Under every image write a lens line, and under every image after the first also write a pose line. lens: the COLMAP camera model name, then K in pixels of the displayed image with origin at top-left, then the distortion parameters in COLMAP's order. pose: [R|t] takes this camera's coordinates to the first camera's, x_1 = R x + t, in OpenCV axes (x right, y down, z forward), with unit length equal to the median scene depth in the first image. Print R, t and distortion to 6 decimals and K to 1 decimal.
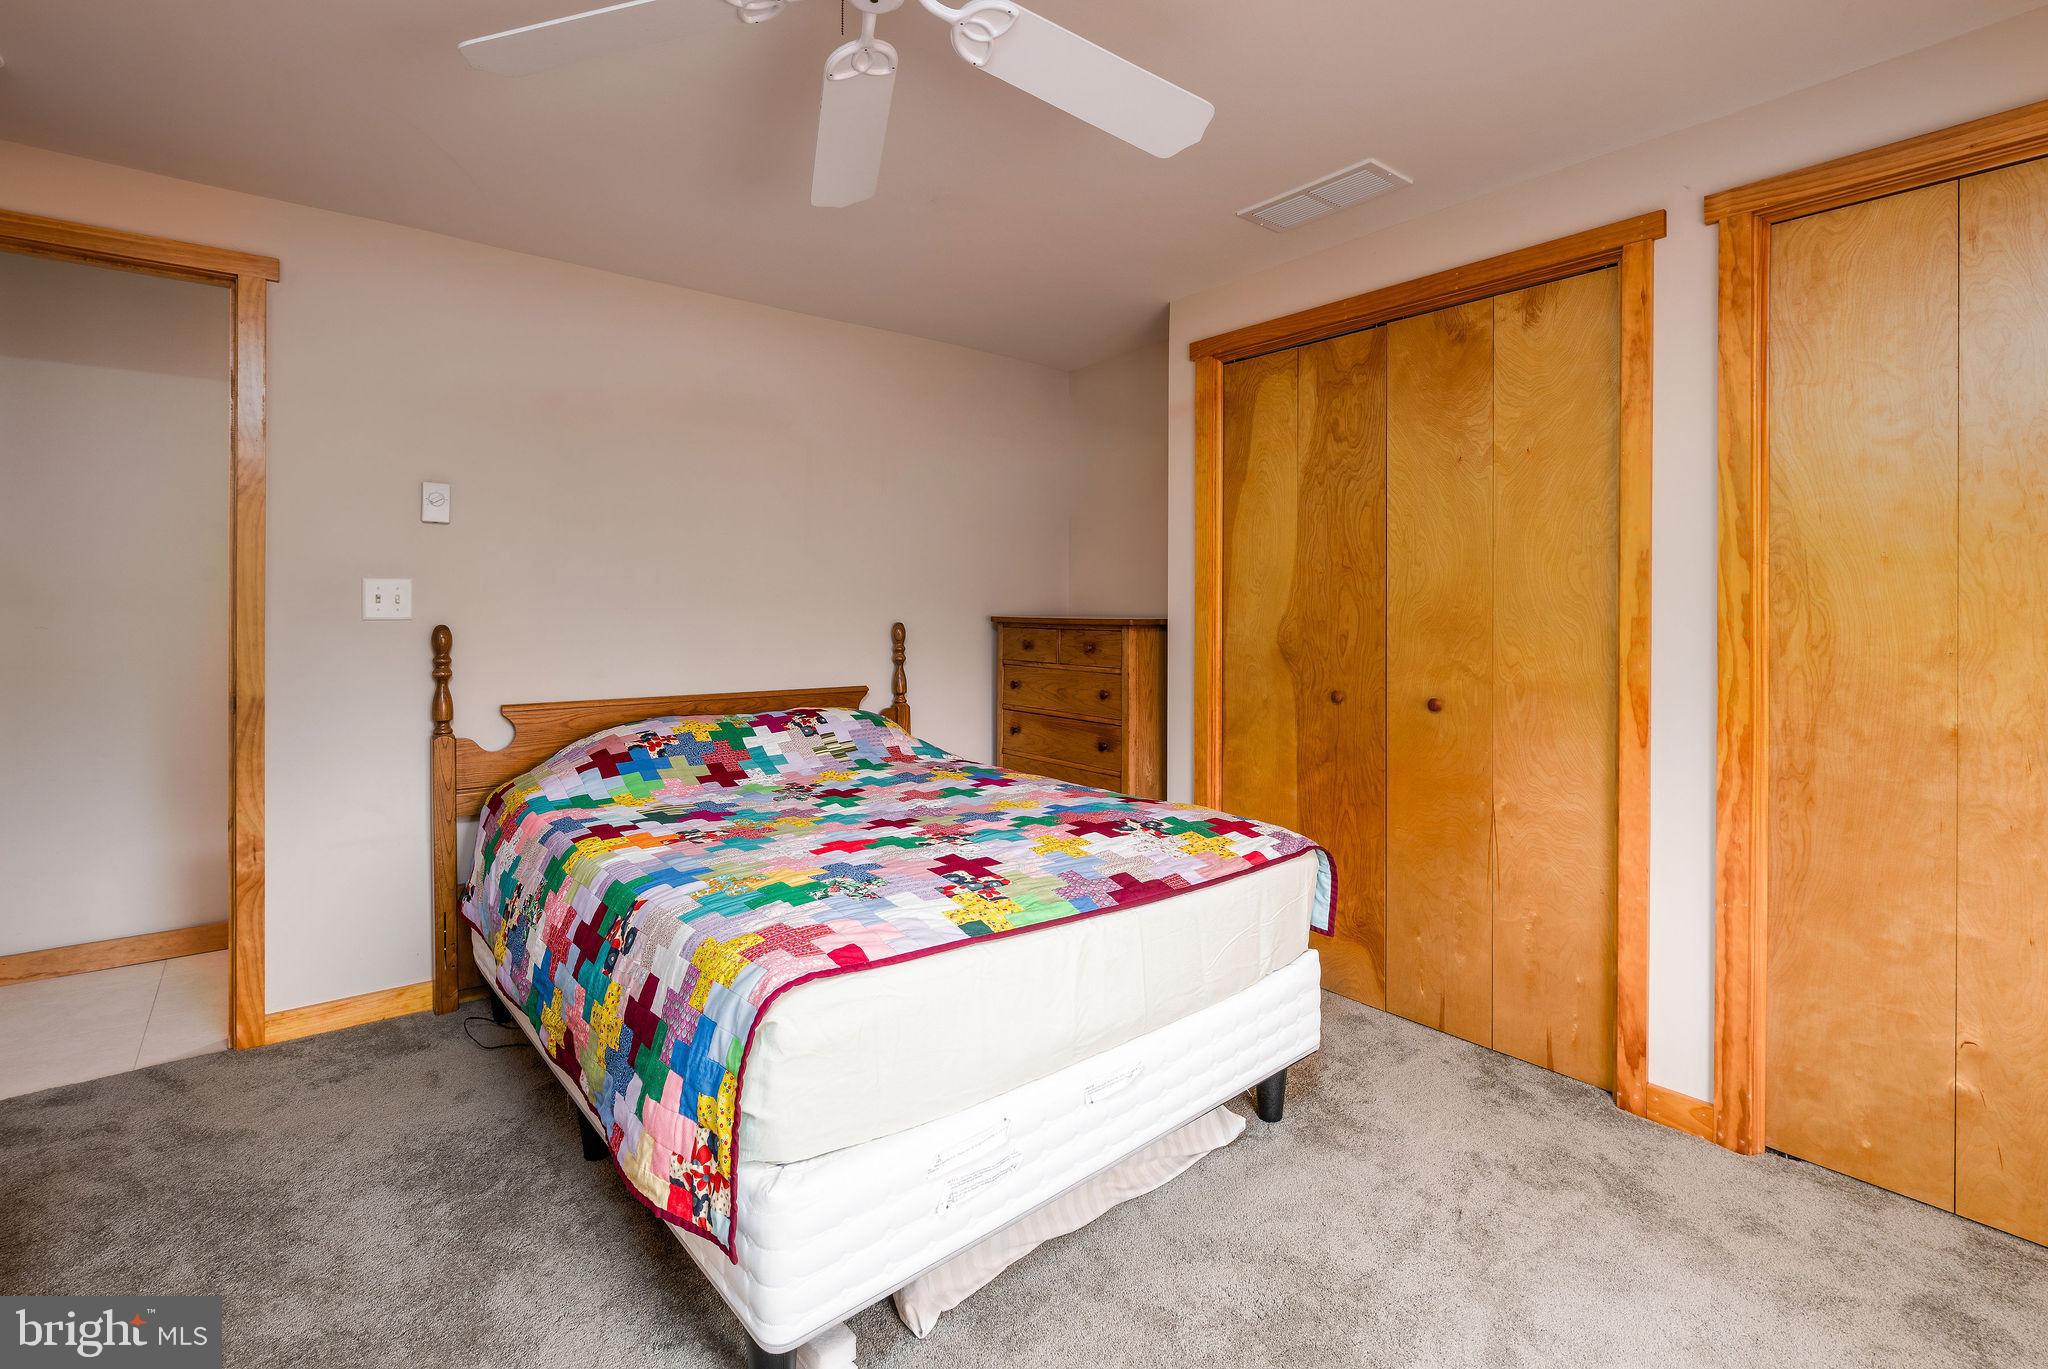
lens RADIAL K [[960.7, 0, 1020.8], [0, 960.7, 616.4], [0, 0, 1]] dist [-0.000702, -0.000144]
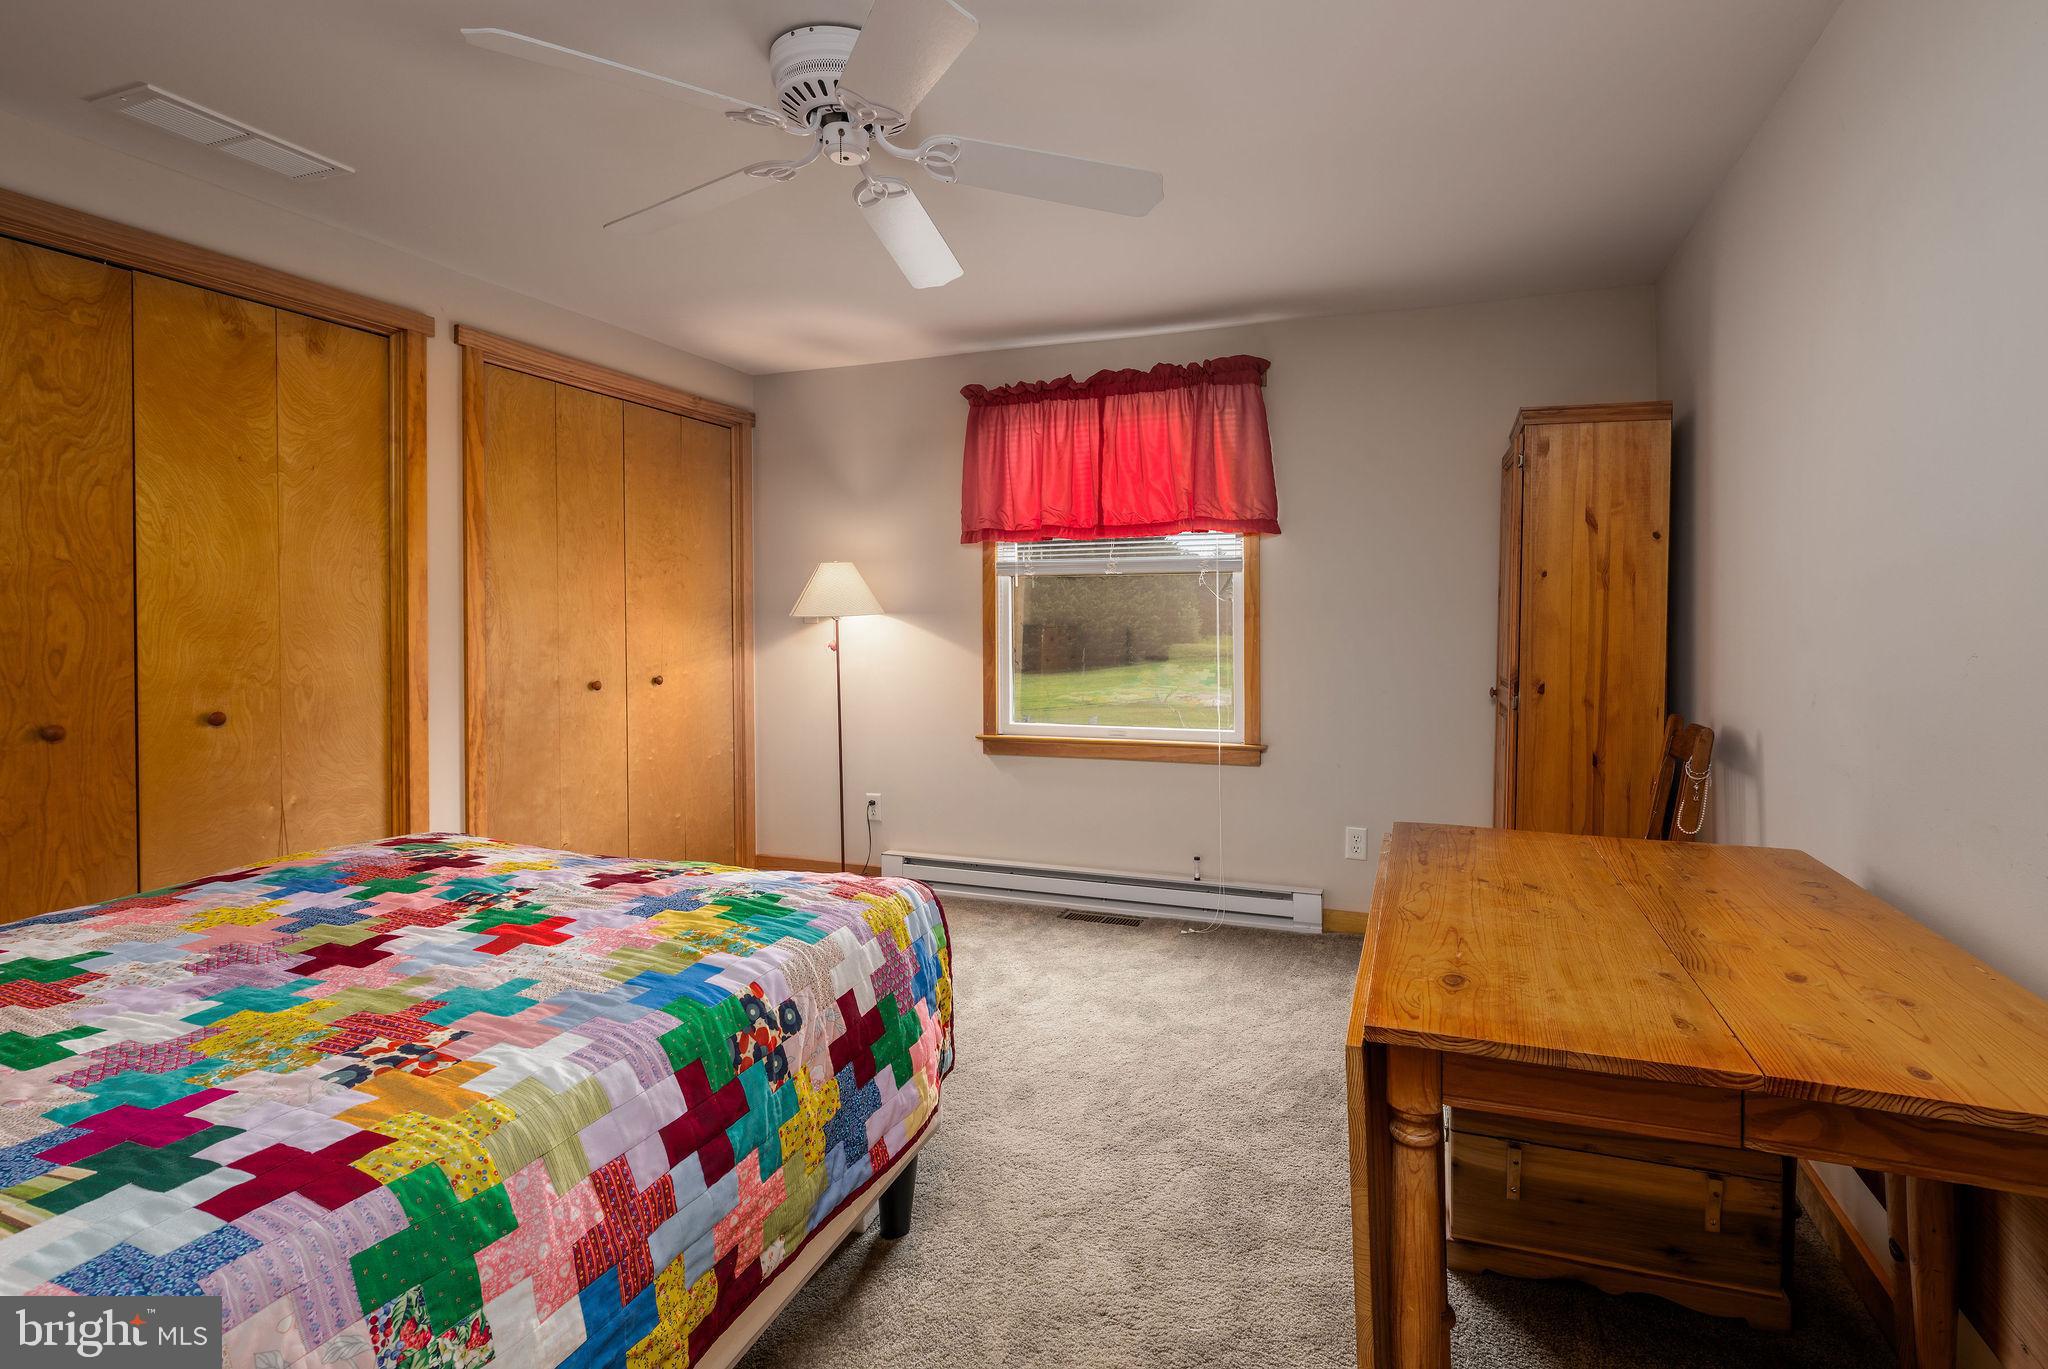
lens RADIAL K [[960.7, 0, 1020.8], [0, 960.7, 616.4], [0, 0, 1]] dist [-0.000702, -0.000144]
pose [[-0.485923, -0.009675, 0.873948, -0.796604], [0.000145, 0.999938, 0.011150, -0.017776], [-0.874001, 0.005545, -0.485892, 0.820898]]
